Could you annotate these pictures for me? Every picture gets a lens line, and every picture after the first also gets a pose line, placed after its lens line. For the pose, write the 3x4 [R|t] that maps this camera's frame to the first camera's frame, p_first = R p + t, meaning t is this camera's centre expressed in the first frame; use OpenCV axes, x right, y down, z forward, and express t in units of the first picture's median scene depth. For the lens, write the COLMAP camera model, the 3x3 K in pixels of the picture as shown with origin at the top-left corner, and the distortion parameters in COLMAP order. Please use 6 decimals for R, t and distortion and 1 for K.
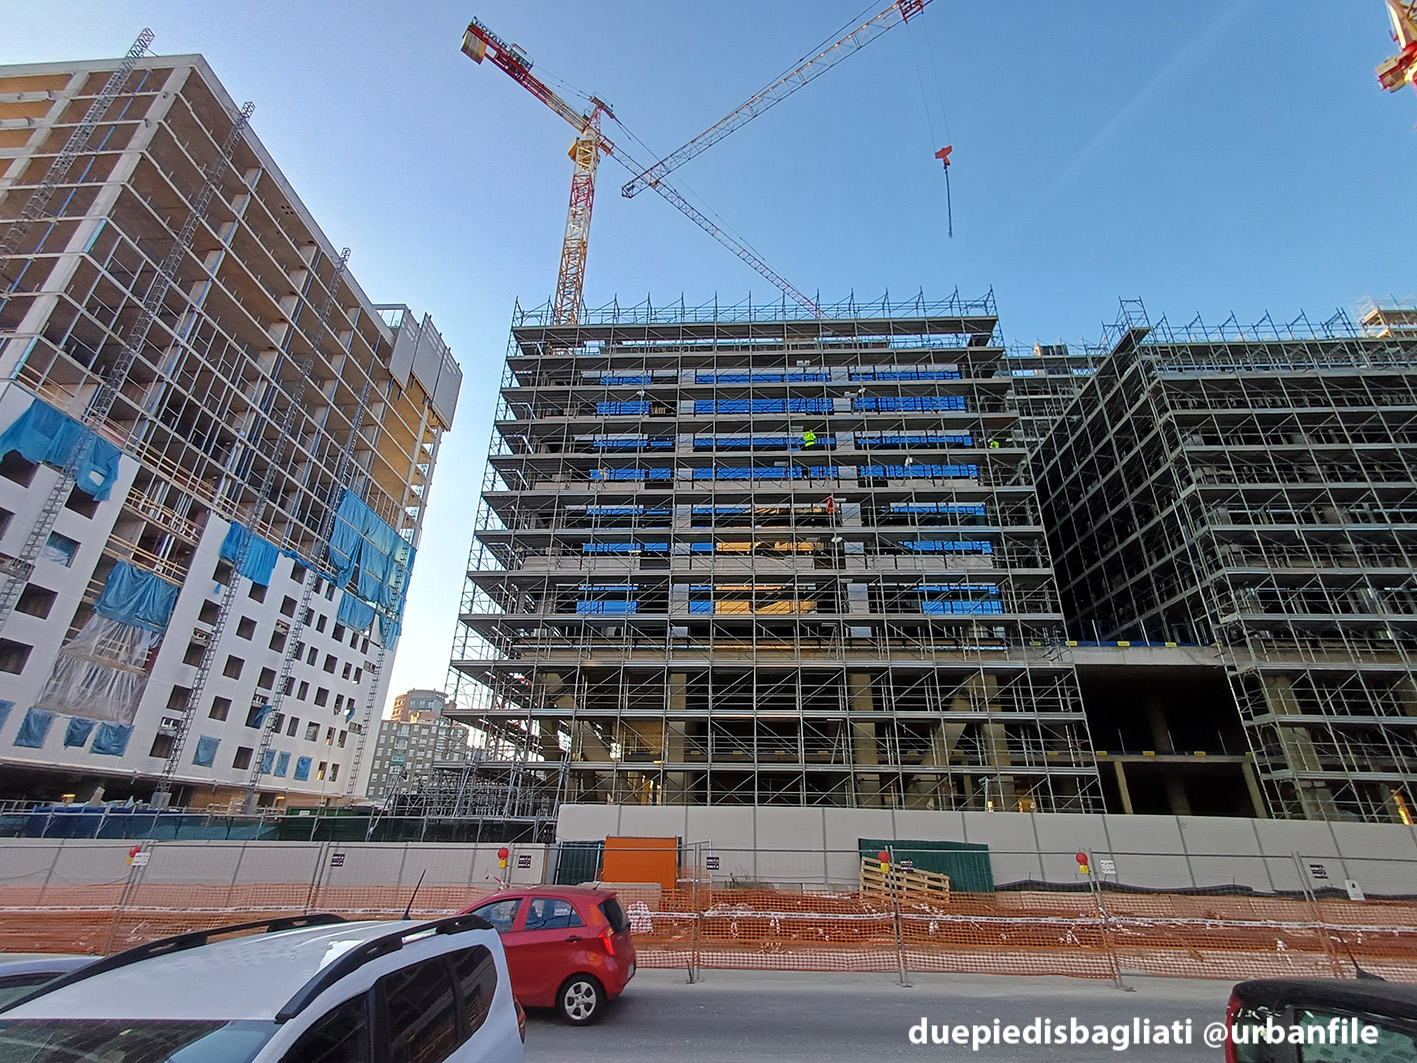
lens RADIAL K [[653.5, 0, 704.0], [0, 653.5, 547.1], [0, 0, 1]] dist [-0.002591, -0.000319]
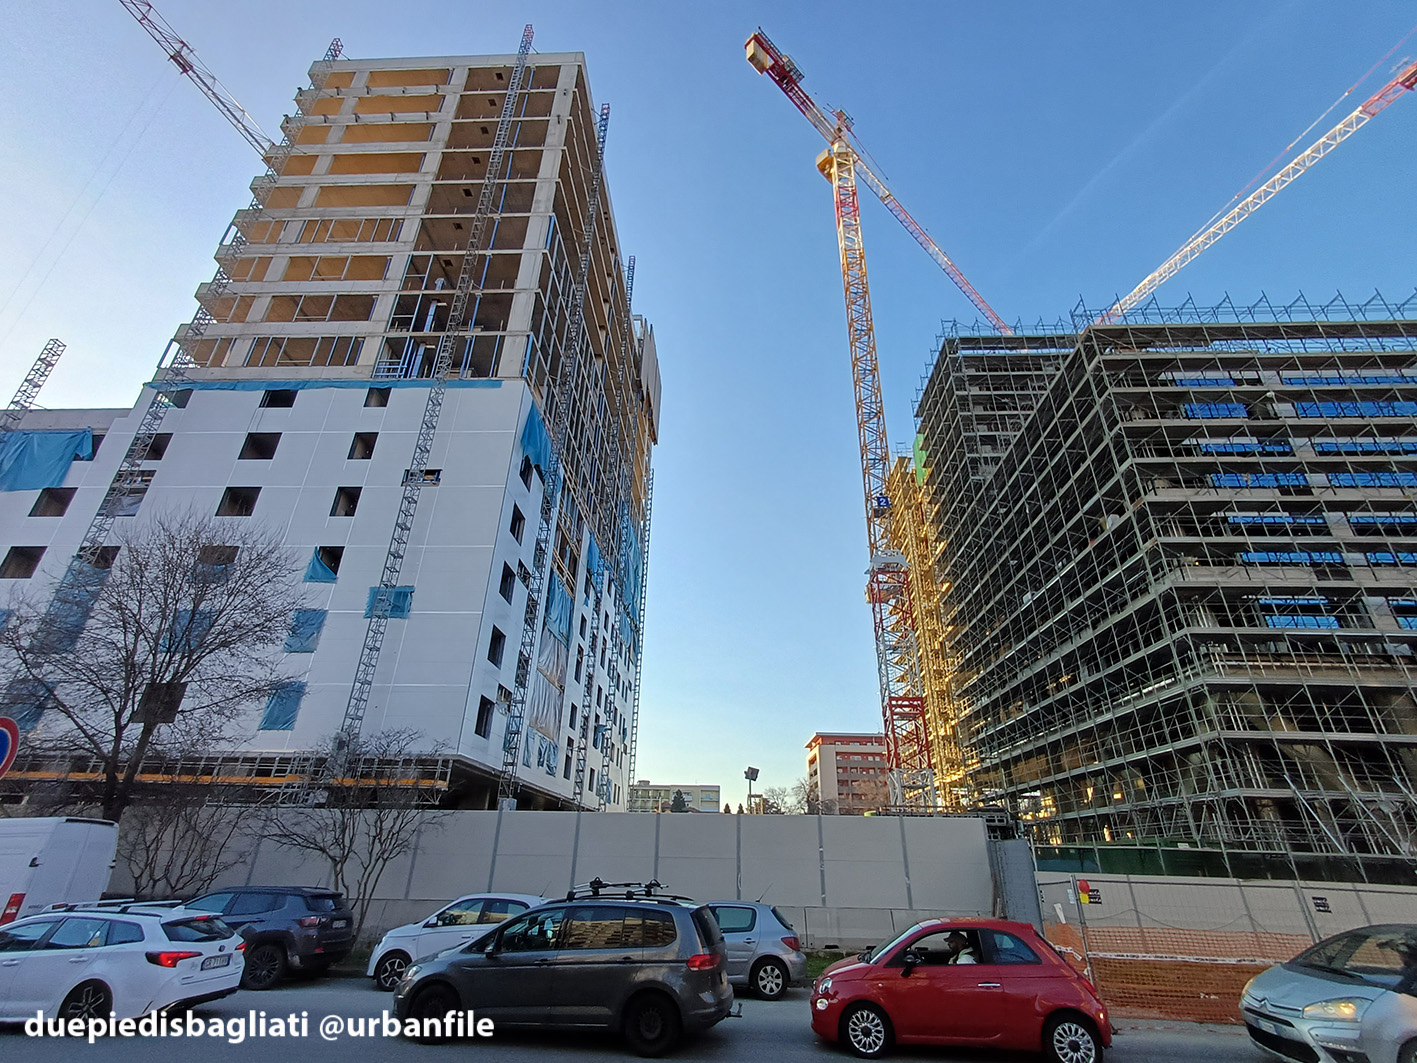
lens RADIAL K [[653.5, 0, 705.0], [0, 653.5, 536.3], [0, 0, 1]] dist [-0.002591, -0.000319]
pose [[0.999991, 0.004217, 0.000296, -0.626842], [-0.004203, 0.999349, -0.035824, 0.004983], [-0.000447, 0.035823, 0.999358, 0.041959]]
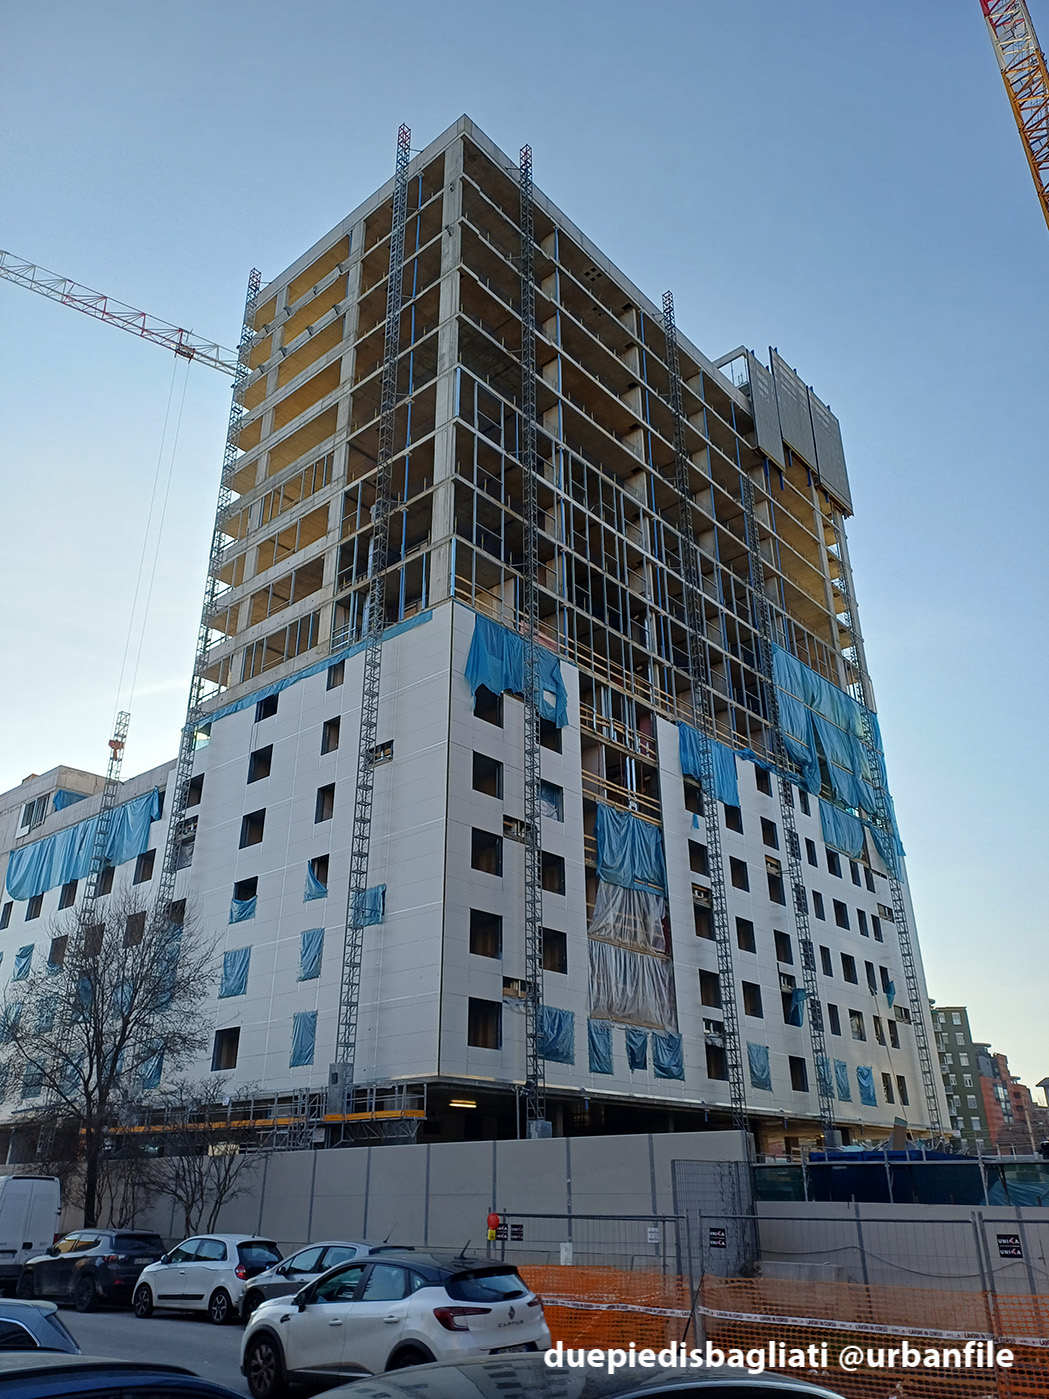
lens RADIAL K [[1041.3, 0, 518.2], [0, 1041.3, 681.9], [0, 0, 1]] dist [0.071910, -0.069582]
pose [[0.773251, -0.297171, -0.560154, -0.269358], [0.278431, 0.952789, -0.121117, 0.006874], [0.569701, -0.062311, 0.819486, 0.023006]]
